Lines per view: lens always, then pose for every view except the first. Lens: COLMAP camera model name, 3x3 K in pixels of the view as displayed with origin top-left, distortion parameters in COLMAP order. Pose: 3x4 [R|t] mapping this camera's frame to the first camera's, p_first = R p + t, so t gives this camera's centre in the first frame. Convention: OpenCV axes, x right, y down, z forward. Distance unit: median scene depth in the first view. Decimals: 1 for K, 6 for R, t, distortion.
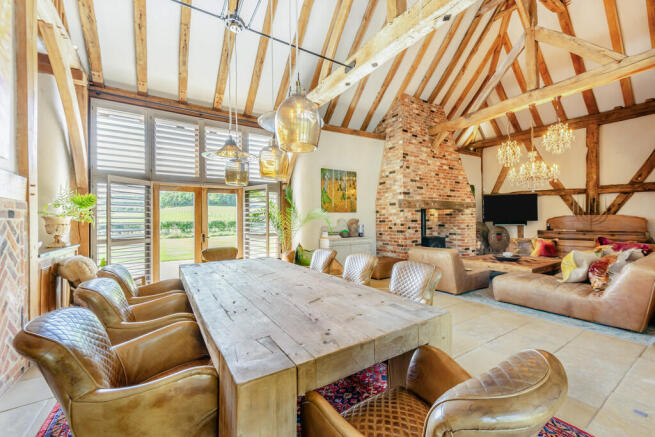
lens RADIAL K [[264.7, 0, 327.5], [0, 264.7, 218.5], [0, 0, 1]] dist [0.000010, 0.000013]
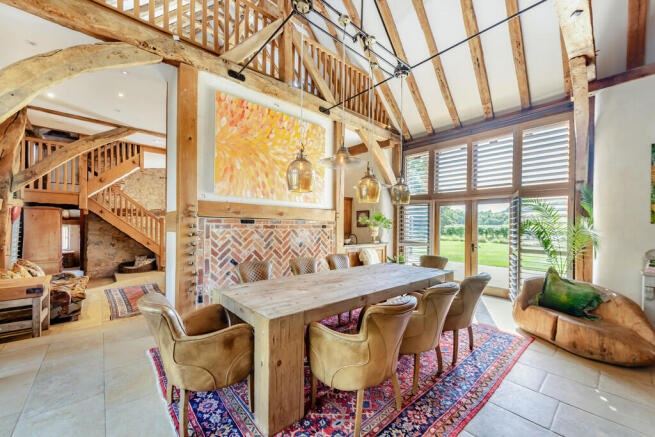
lens RADIAL K [[261.7, 0, 346.7], [0, 261.7, 222.4], [0, 0, 1]] dist [-0.017703, 0.000128]
pose [[0.210696, -0.015343, -0.977431, 0.426422], [-0.008940, 0.999805, -0.017622, -0.006926], [0.977511, 0.012451, 0.210517, 0.293654]]
